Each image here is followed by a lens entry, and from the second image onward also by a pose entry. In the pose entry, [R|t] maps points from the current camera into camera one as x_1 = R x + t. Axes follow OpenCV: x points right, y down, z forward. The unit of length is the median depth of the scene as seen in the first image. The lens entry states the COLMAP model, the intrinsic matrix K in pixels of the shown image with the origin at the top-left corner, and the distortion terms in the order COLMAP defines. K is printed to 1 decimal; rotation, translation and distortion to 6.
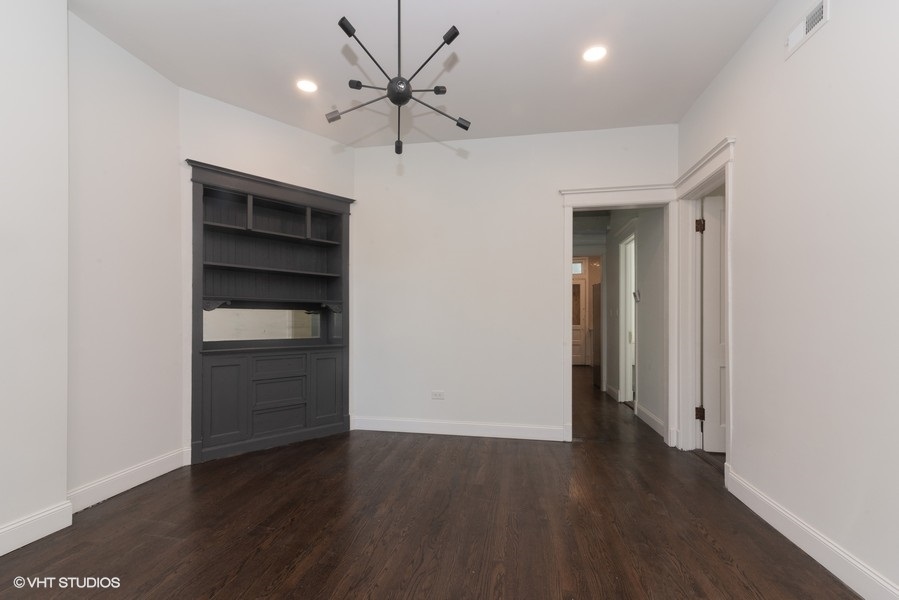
lens RADIAL K [[412.1, 0, 442.4], [0, 412.1, 318.2], [0, 0, 1]] dist [0.011131, -0.001774]
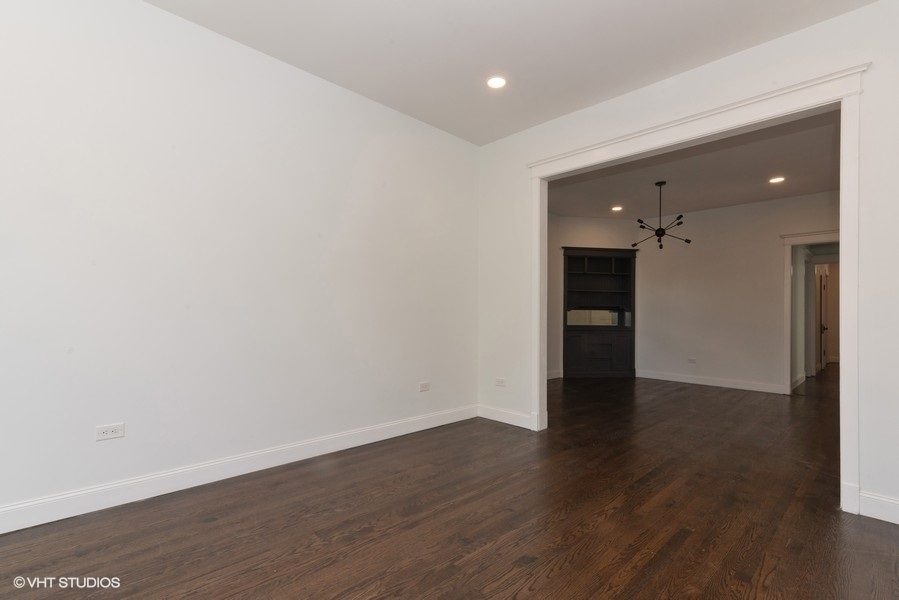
lens RADIAL K [[412.1, 0, 445.7], [0, 412.1, 311.6], [0, 0, 1]] dist [0.011131, -0.001774]
pose [[0.809079, 0.003199, -0.587691, 0.207315], [-0.004881, 0.999987, -0.001275, -0.009707], [0.587679, 0.003900, 0.809084, -1.185594]]
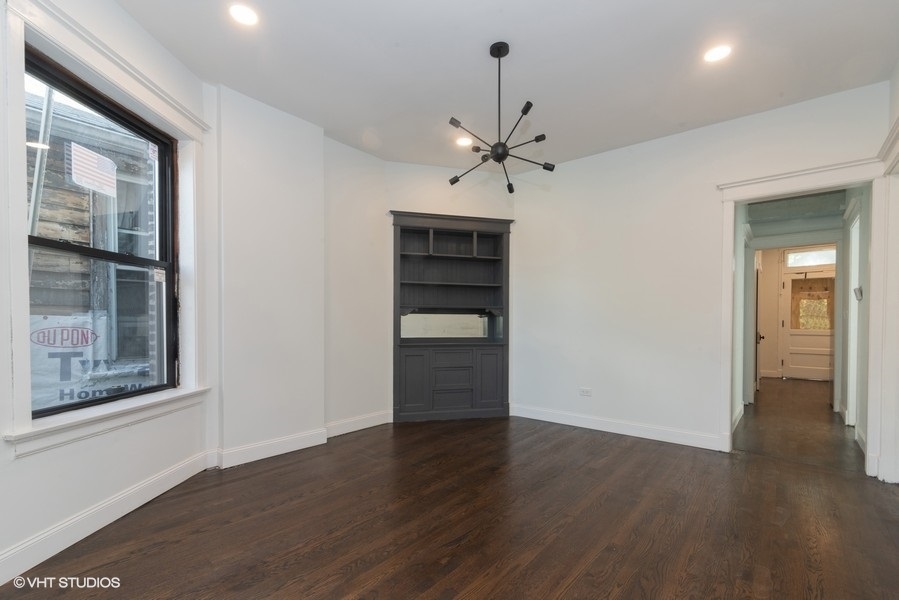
lens RADIAL K [[412.1, 0, 442.0], [0, 412.1, 326.4], [0, 0, 1]] dist [0.011131, -0.001774]
pose [[0.872854, 0.006016, -0.487944, 0.227216], [0.000627, 0.999909, 0.013449, -0.000502], [0.487980, -0.012045, 0.872771, -0.156093]]
